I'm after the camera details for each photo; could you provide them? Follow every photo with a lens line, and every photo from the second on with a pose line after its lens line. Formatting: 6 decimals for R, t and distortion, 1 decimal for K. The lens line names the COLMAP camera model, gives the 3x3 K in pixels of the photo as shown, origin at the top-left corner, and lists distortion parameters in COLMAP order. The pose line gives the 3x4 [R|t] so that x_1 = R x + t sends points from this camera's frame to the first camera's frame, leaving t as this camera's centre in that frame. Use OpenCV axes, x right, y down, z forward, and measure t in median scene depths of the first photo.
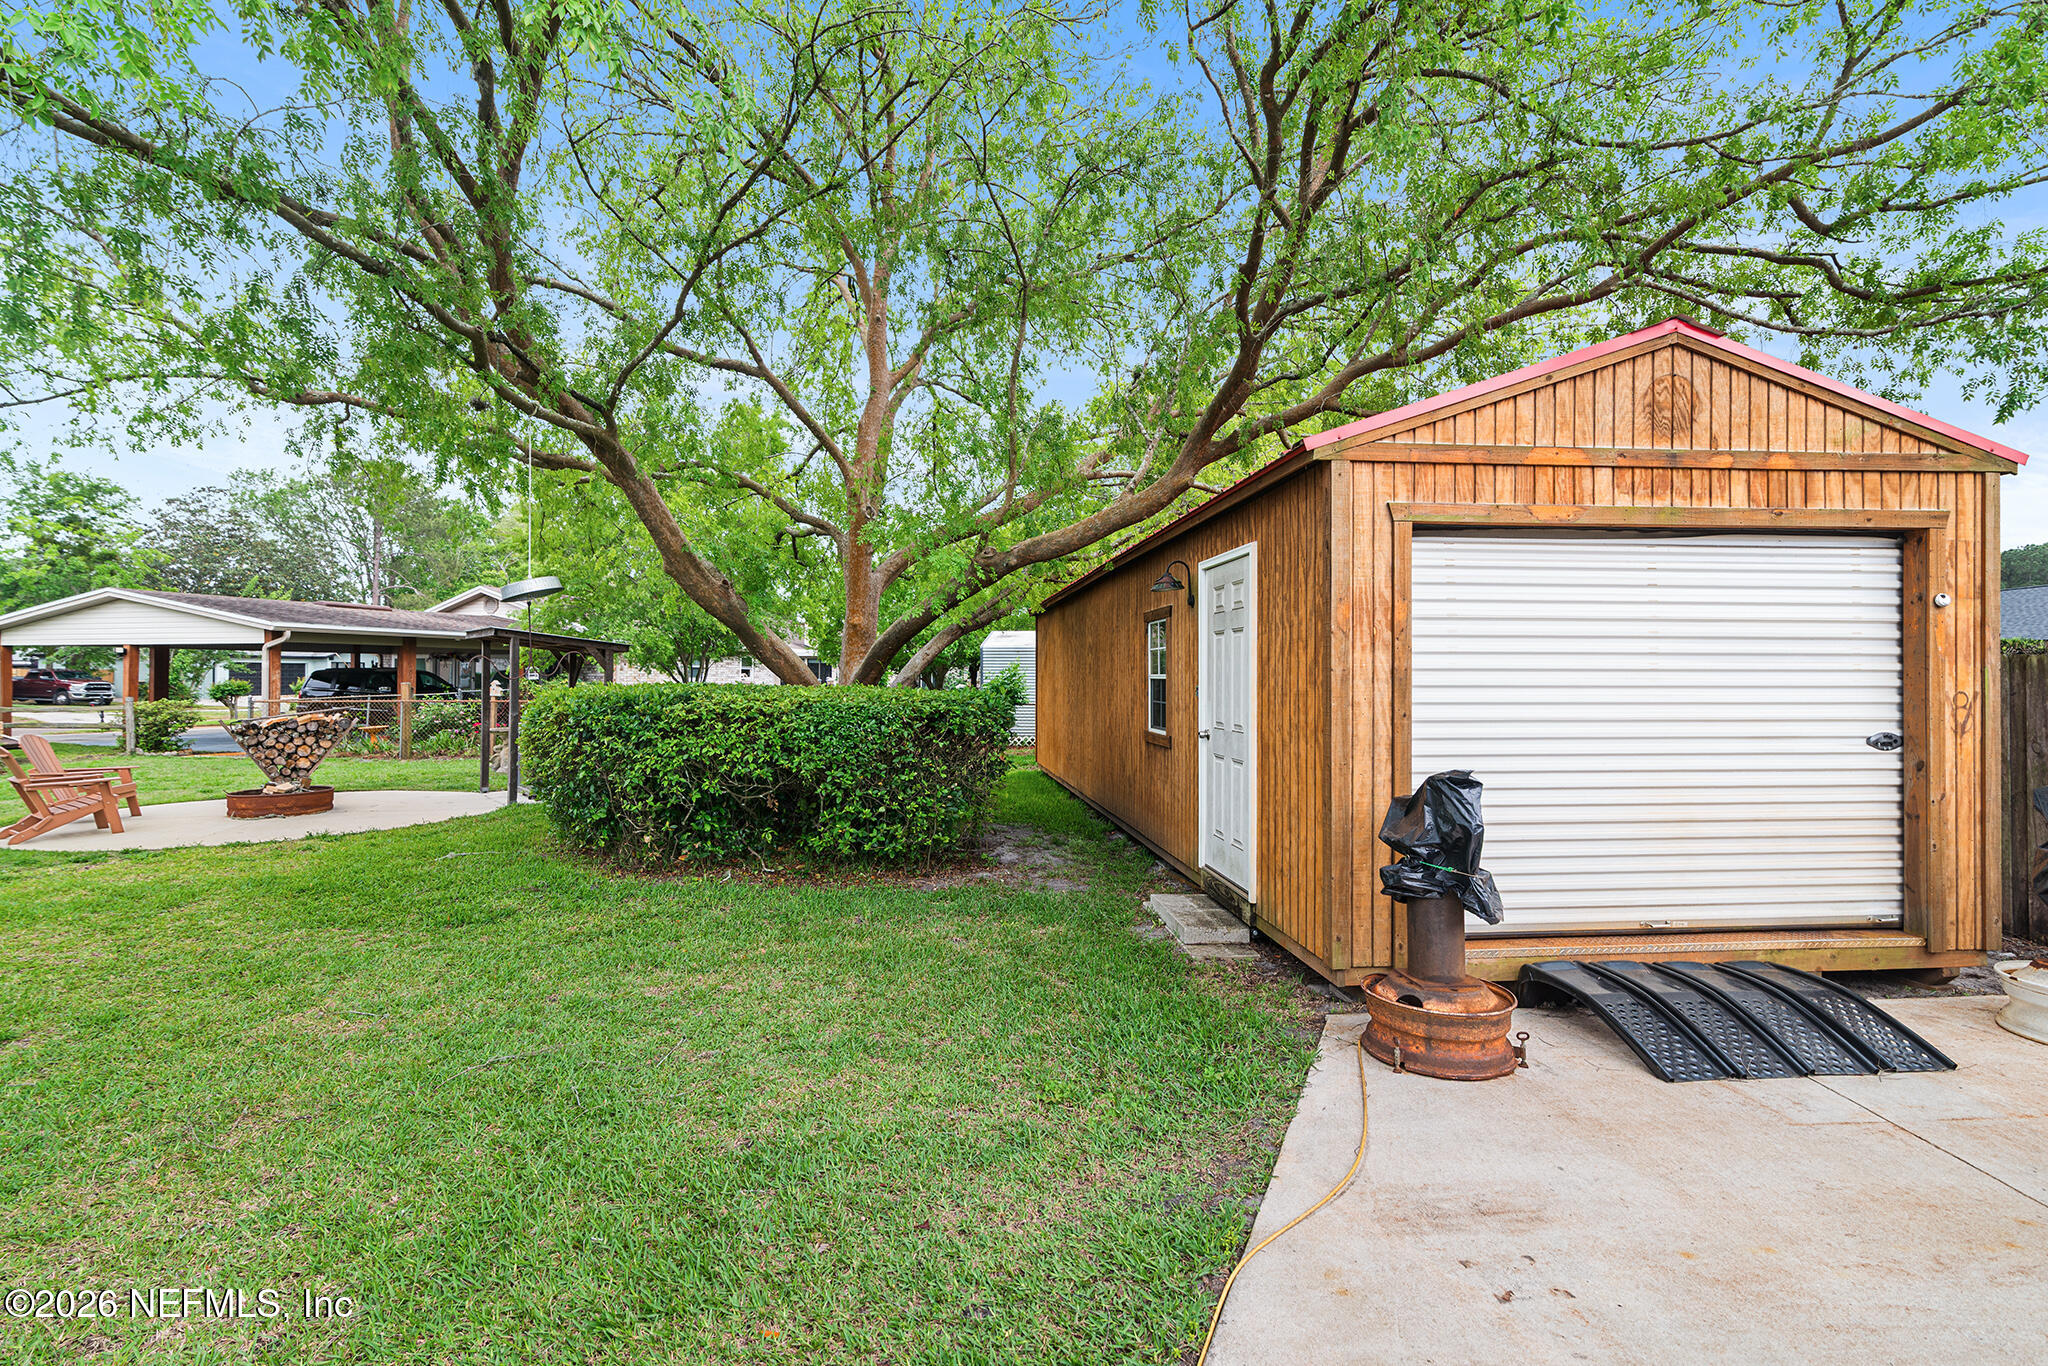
lens RADIAL K [[917.1, 0, 1018.6], [0, 917.1, 680.3], [0, 0, 1]] dist [0.014986, 0.000170]
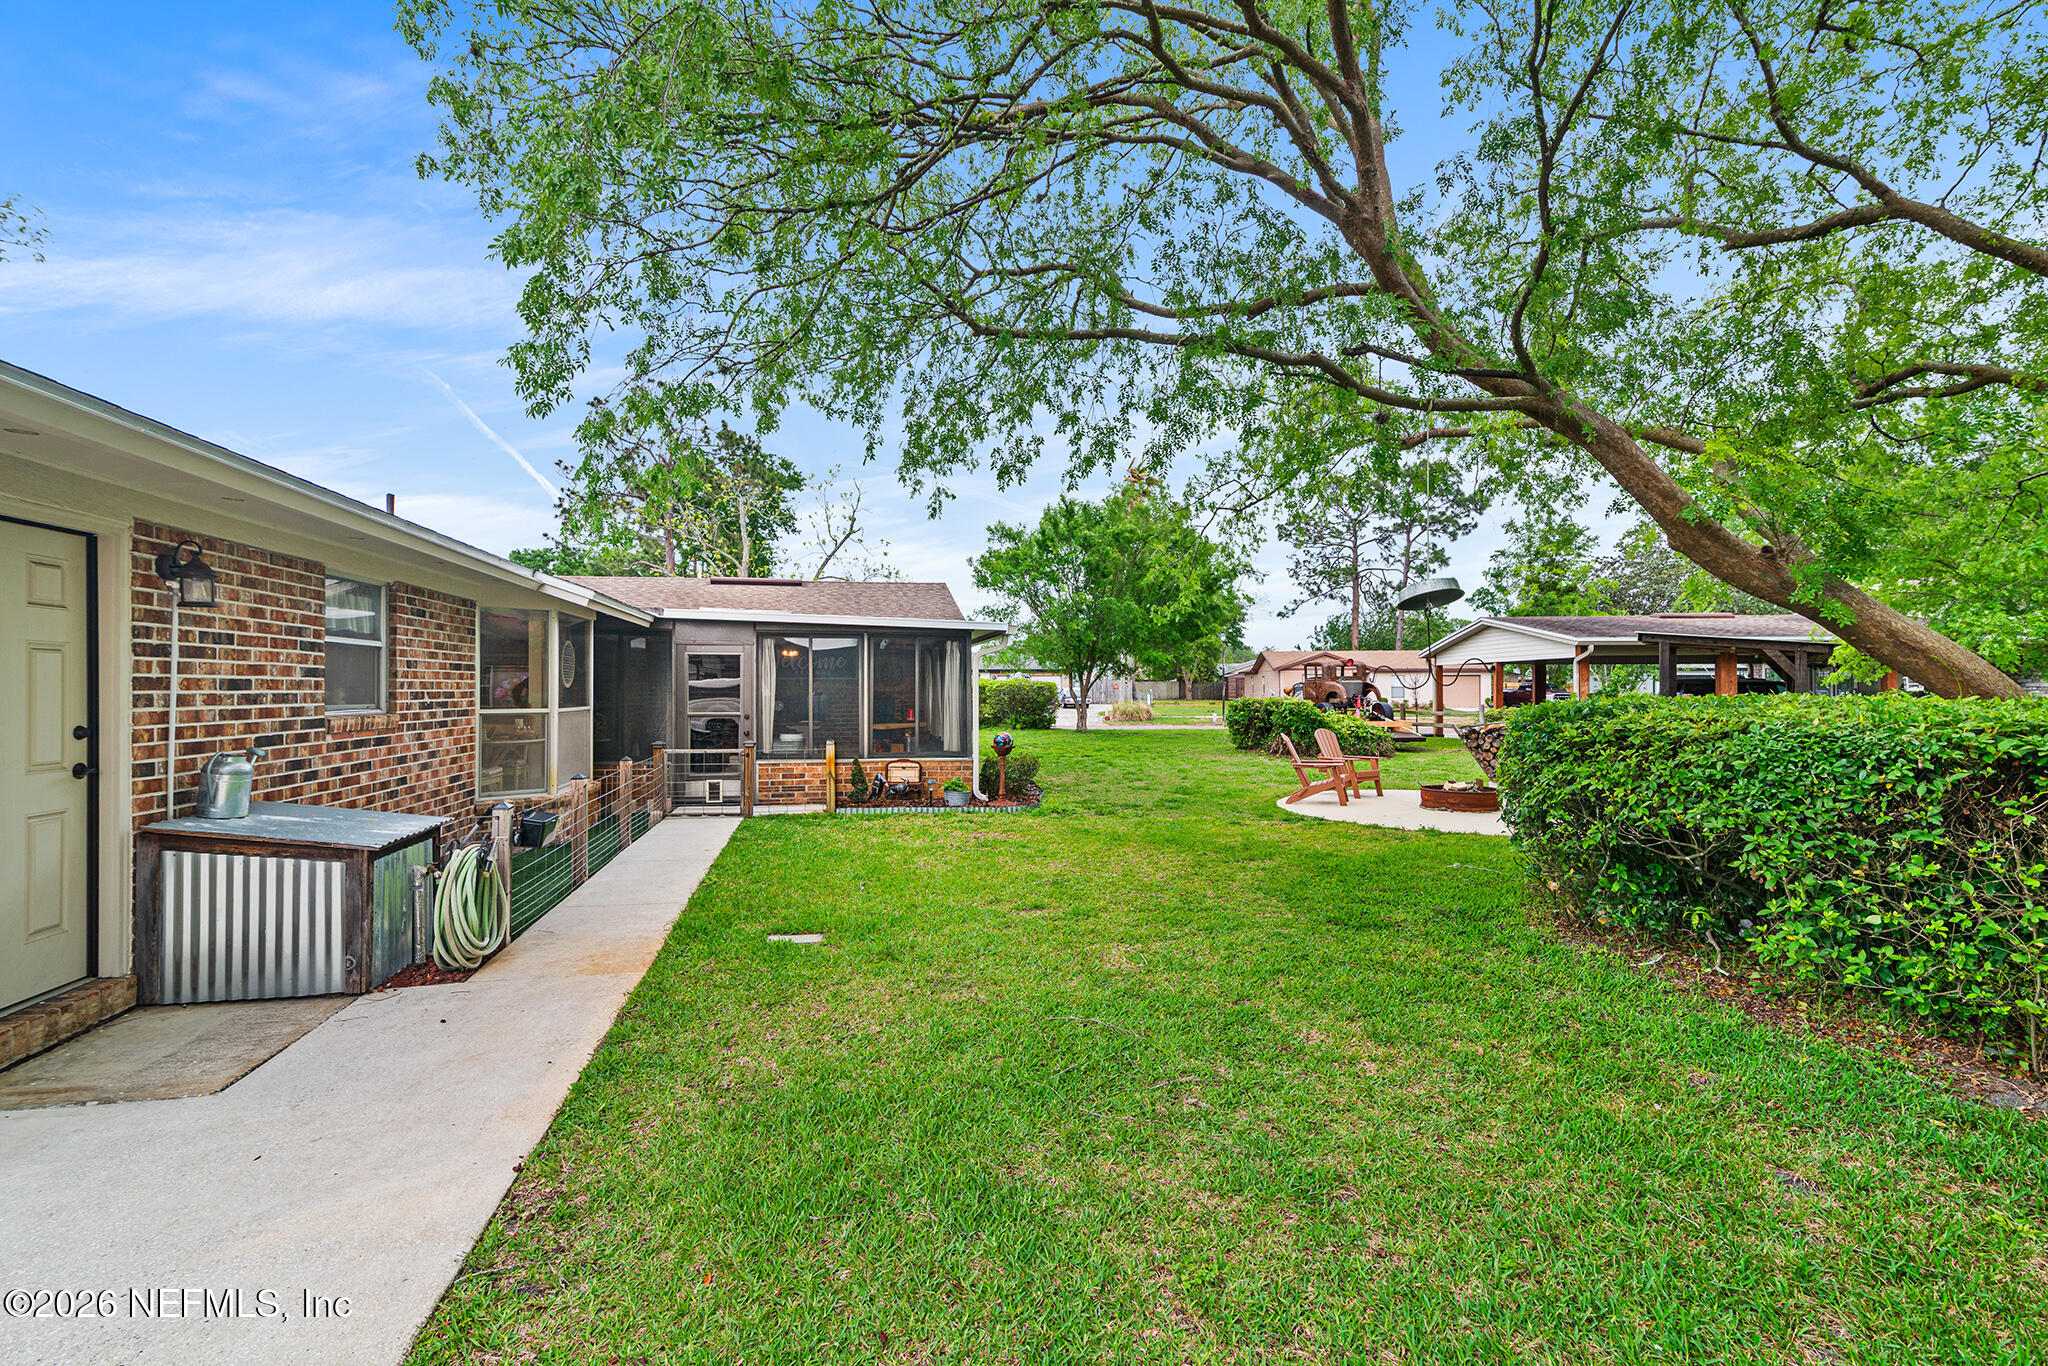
lens RADIAL K [[917.1, 0, 1018.6], [0, 917.1, 680.3], [0, 0, 1]] dist [0.014986, 0.000170]
pose [[0.220417, -0.010338, -0.975351, 0.158515], [-0.002047, 0.999937, -0.011061, 0.000607], [0.975404, 0.004435, 0.220382, 0.196843]]
